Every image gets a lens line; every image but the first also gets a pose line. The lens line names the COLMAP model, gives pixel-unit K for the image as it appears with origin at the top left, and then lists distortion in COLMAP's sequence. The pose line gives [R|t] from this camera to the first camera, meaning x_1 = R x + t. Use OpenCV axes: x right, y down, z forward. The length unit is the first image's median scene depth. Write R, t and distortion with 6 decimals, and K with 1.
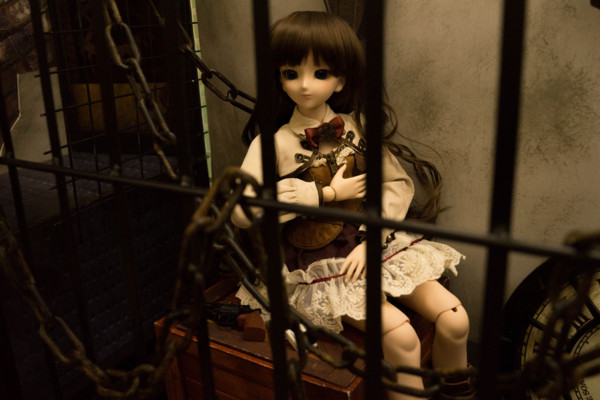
lens RADIAL K [[587.4, 0, 300.0], [0, 587.4, 200.0], [0, 0, 1]] dist [-0.078771, -0.001547]
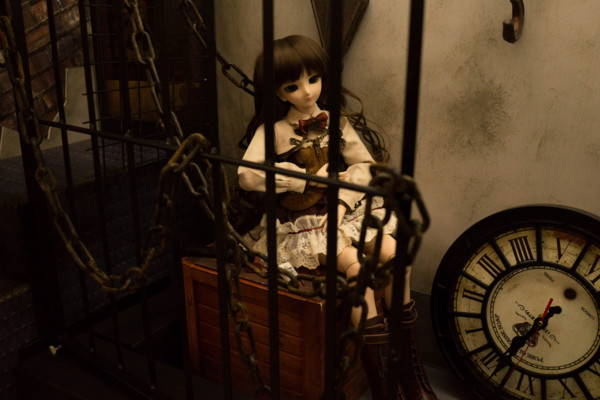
lens RADIAL K [[587.4, 0, 300.0], [0, 587.4, 200.0], [0, 0, 1]] dist [-0.078771, -0.001547]
pose [[0.998785, 0.044882, 0.020352, -0.006032], [-0.044525, 0.998852, -0.017668, 0.087320], [-0.021121, 0.016741, 0.999637, -0.348701]]
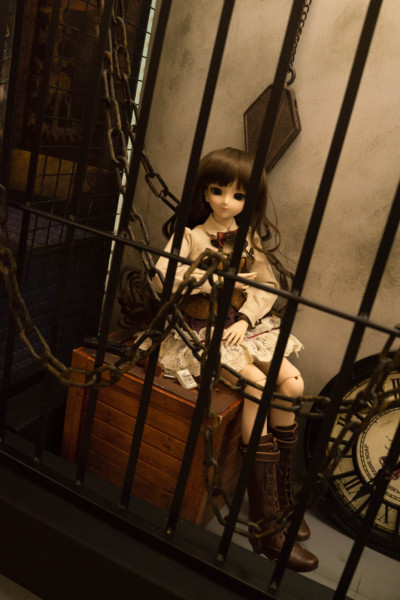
lens RADIAL K [[587.4, 0, 200.0], [0, 587.4, 300.0], [0, 0, 1]] dist [-0.078771, -0.001547]
pose [[0.965273, 0.206885, 0.159518, -0.215300], [-0.207519, 0.978147, -0.012862, 0.060964], [-0.158693, -0.020687, 0.987111, -0.354295]]
